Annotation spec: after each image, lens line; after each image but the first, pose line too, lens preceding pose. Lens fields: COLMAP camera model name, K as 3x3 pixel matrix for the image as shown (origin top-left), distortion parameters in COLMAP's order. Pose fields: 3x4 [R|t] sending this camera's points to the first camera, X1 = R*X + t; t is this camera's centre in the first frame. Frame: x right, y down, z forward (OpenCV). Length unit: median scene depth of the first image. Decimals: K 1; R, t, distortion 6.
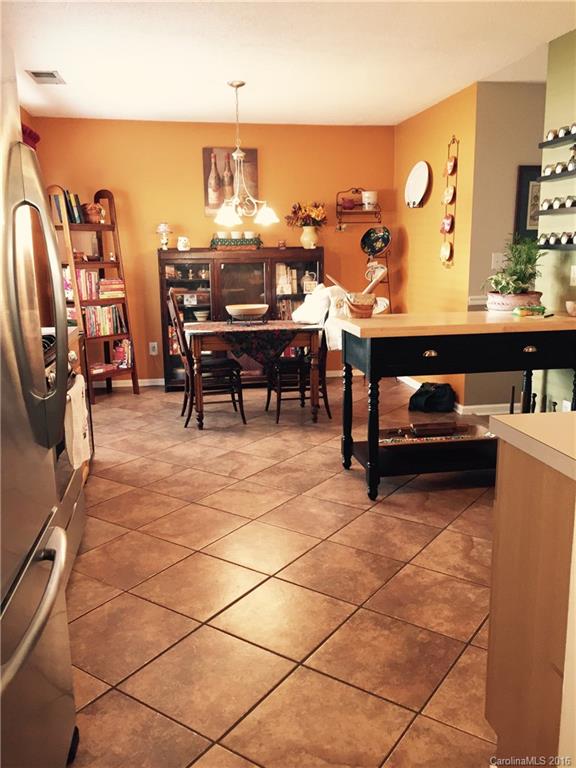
lens RADIAL K [[655.7, 0, 288.0], [0, 655.7, 384.0], [0, 0, 1]] dist [0.005811, 0.001424]
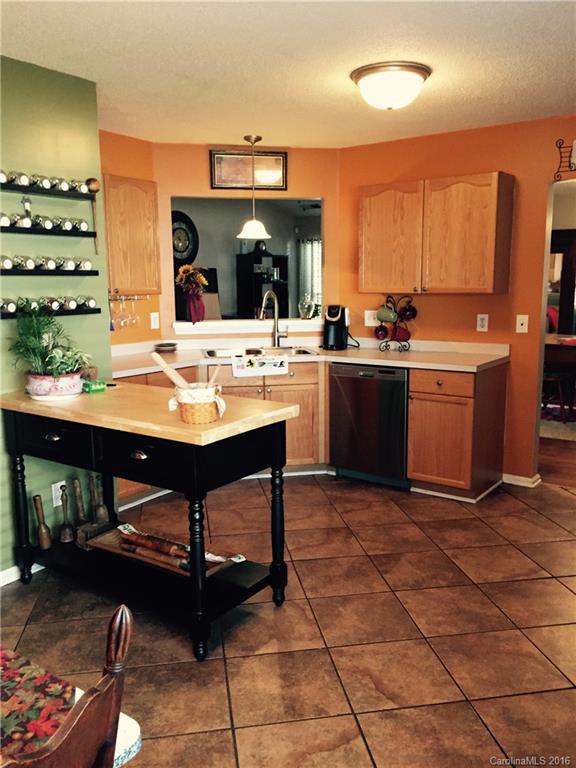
lens RADIAL K [[655.7, 0, 288.0], [0, 655.7, 384.0], [0, 0, 1]] dist [0.005811, 0.001424]
pose [[-0.700075, -0.094945, 0.707730, -0.439154], [0.165019, 0.942780, 0.289713, -0.328211], [-0.694740, 0.319610, -0.644349, 1.393508]]
